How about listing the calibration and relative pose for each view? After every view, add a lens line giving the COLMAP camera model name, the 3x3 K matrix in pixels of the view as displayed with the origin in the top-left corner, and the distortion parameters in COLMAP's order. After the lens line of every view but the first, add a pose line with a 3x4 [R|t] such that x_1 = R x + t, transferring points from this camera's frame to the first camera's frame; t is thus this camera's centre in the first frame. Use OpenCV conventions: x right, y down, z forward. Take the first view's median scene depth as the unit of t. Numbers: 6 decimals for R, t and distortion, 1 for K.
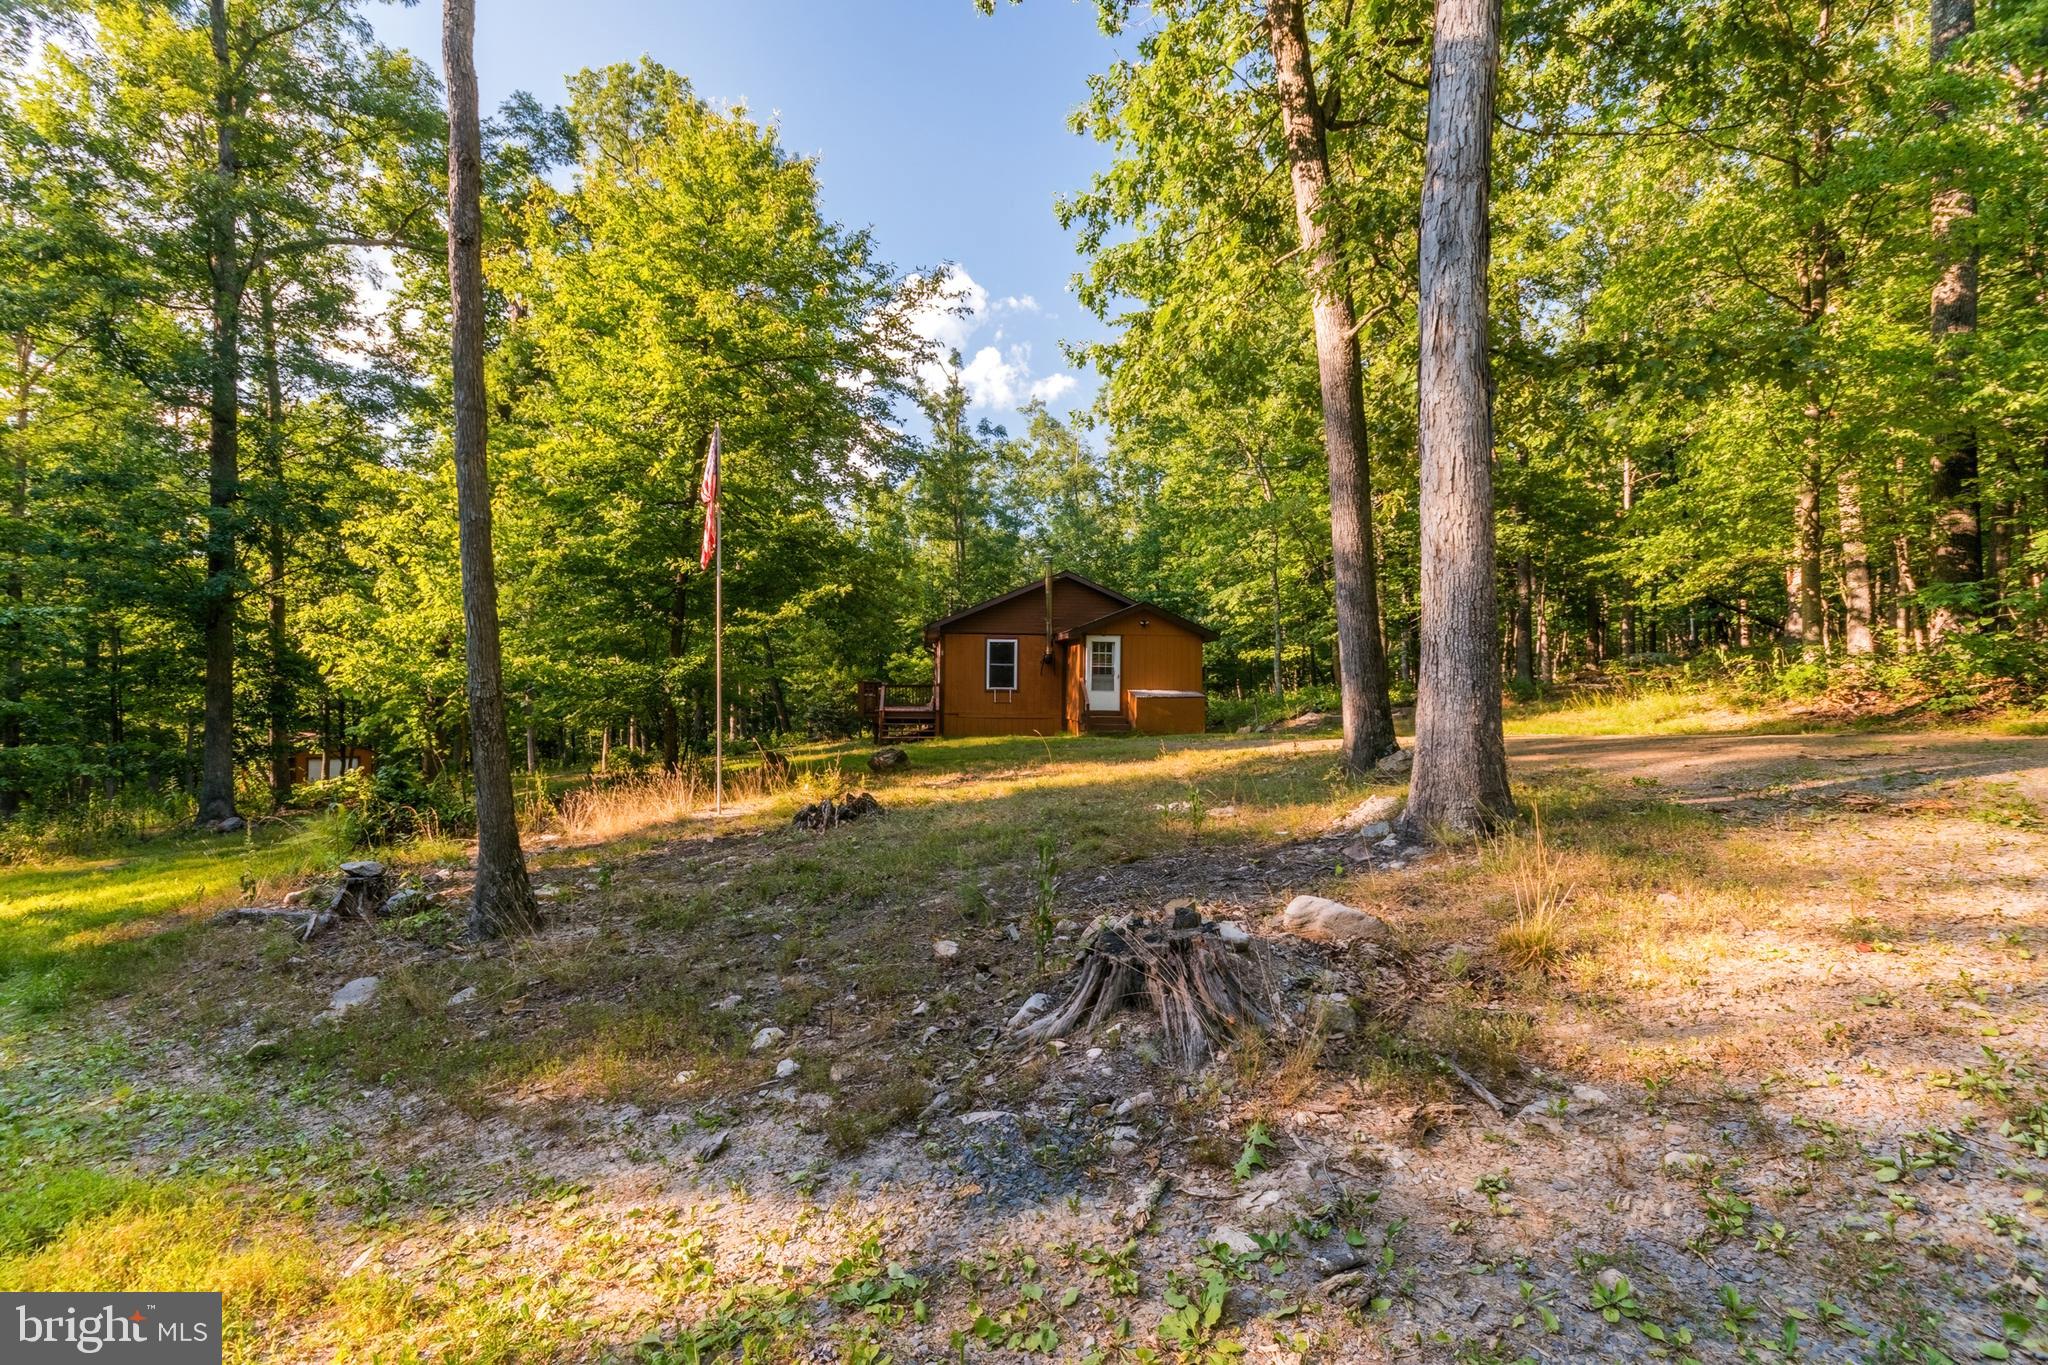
lens RADIAL K [[892.2, 0, 1023.3], [0, 892.2, 690.0], [0, 0, 1]] dist [0.004298, -0.003455]
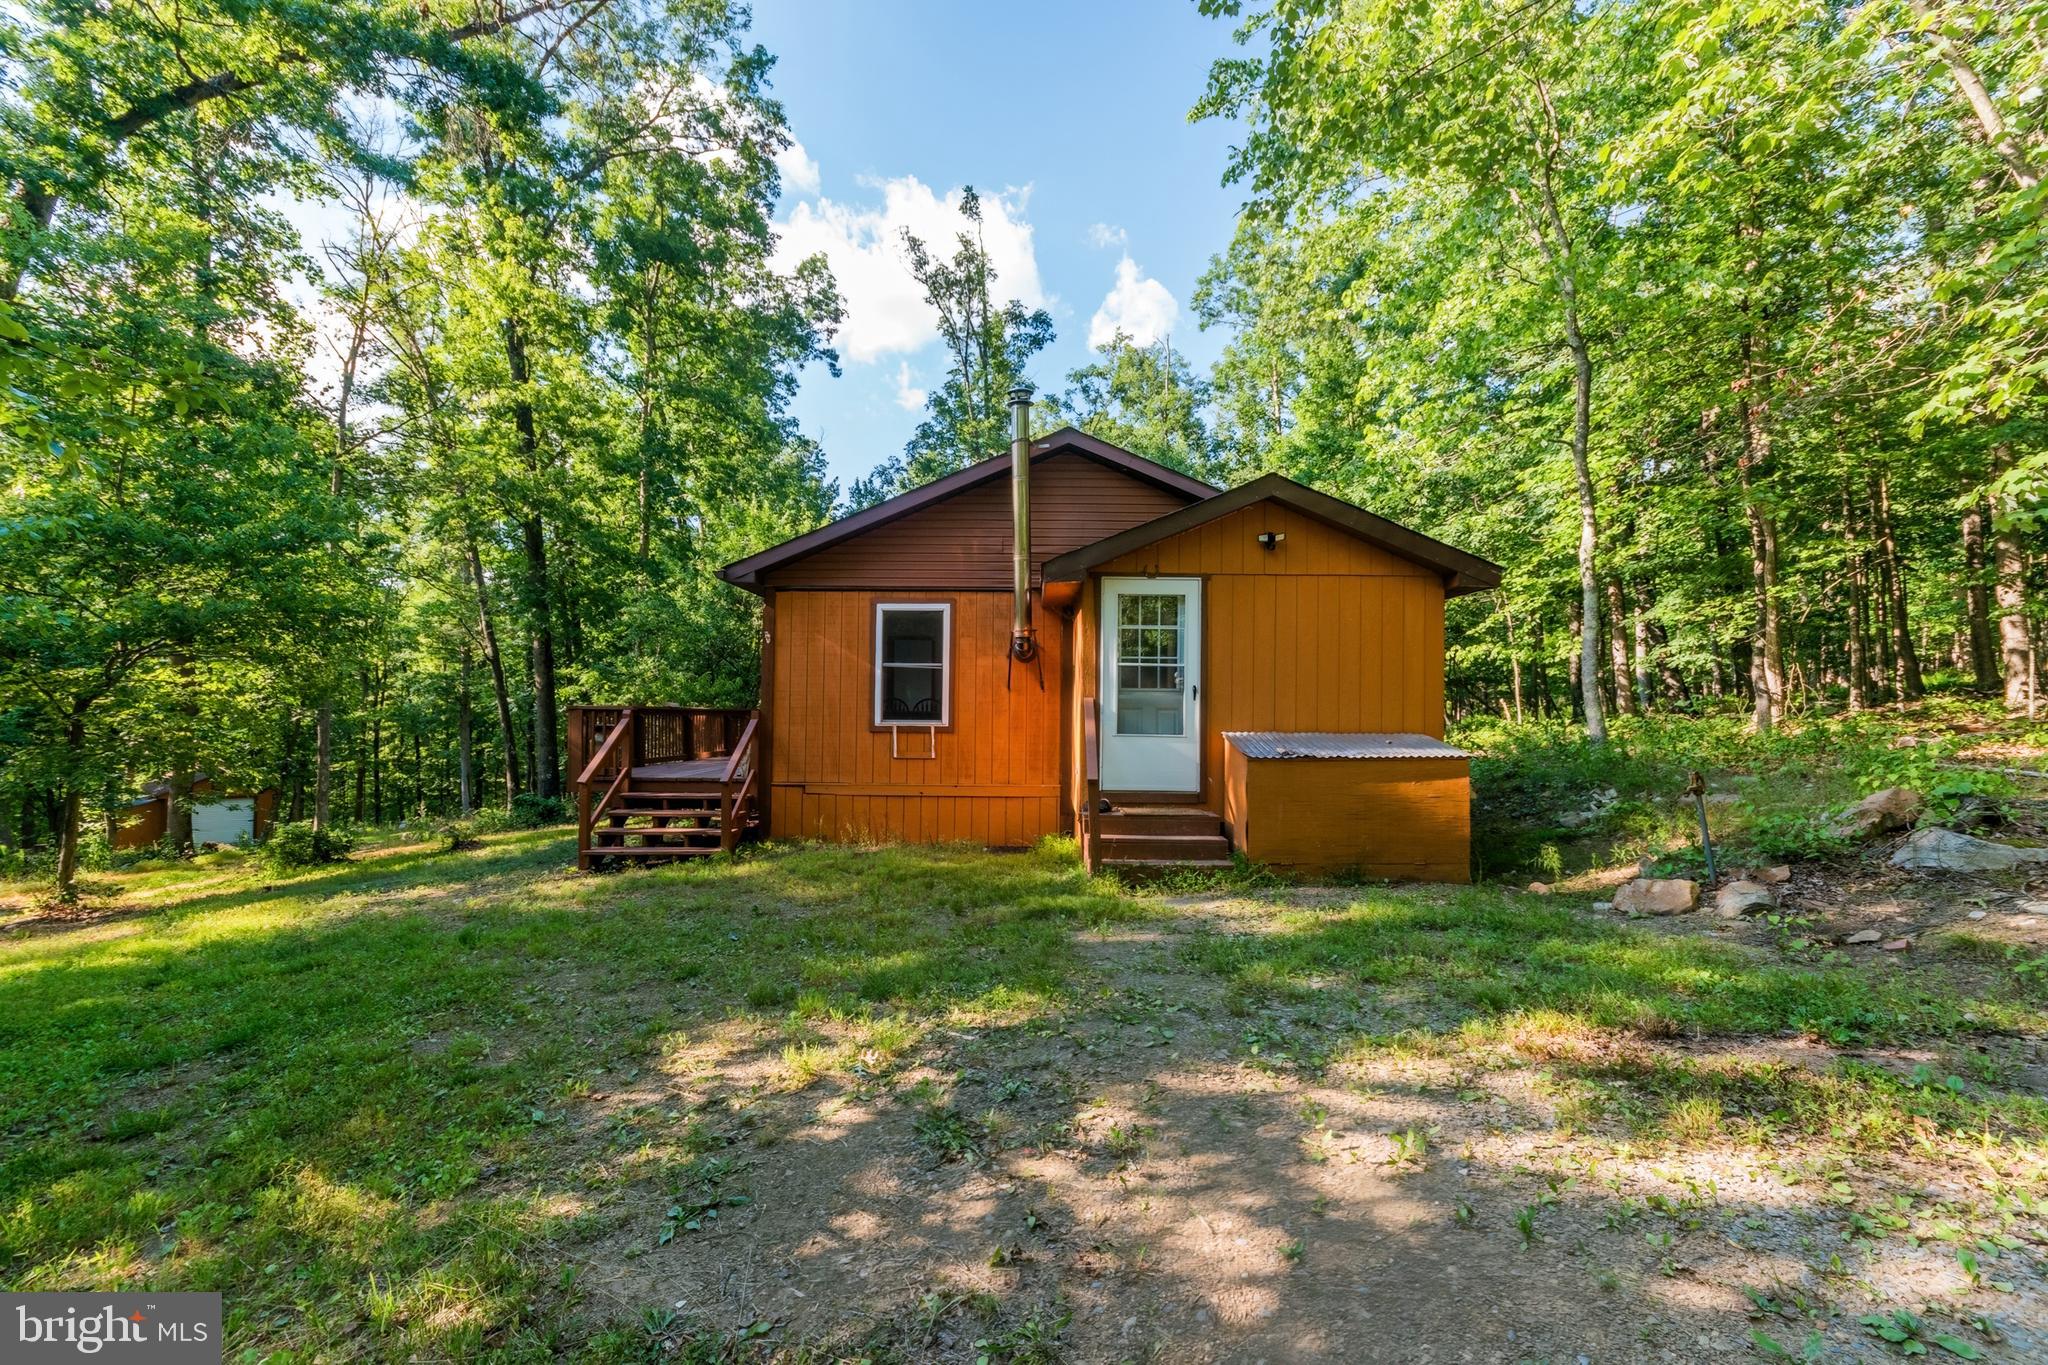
lens RADIAL K [[892.2, 0, 1019.4], [0, 892.2, 687.7], [0, 0, 1]] dist [0.004298, -0.003455]
pose [[0.990381, -0.006055, -0.138233, 0.131859], [0.002853, 0.999723, -0.023354, -0.013514], [0.138337, 0.022735, 0.990124, 0.980557]]
